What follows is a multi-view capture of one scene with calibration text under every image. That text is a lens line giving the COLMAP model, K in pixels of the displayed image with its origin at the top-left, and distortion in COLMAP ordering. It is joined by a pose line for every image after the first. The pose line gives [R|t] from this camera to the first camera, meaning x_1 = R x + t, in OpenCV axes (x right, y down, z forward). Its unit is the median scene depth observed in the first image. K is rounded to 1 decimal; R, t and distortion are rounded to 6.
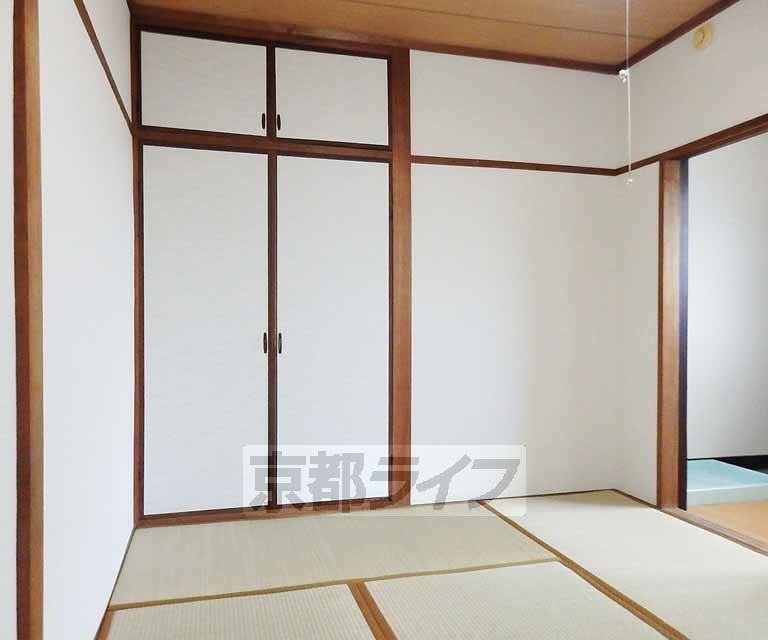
lens RADIAL K [[646.0, 0, 384.0], [0, 646.0, 321.6], [0, 0, 1]] dist [0.011720, -0.000056]
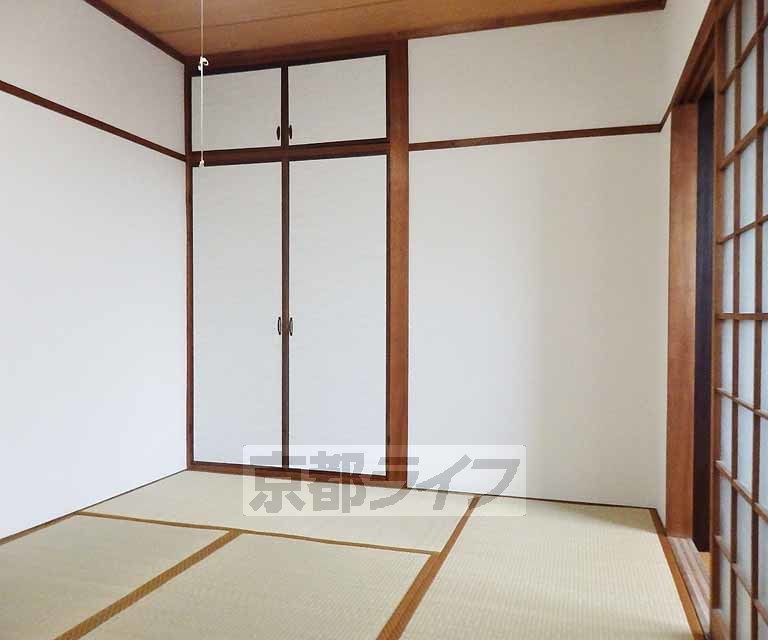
lens RADIAL K [[646.0, 0, 383.4], [0, 646.0, 318.5], [0, 0, 1]] dist [0.011720, -0.000056]
pose [[0.843994, 0.006327, -0.536315, 0.583484], [-0.005548, 0.999980, 0.003066, 0.015206], [0.536324, 0.000388, 0.844012, 0.127601]]
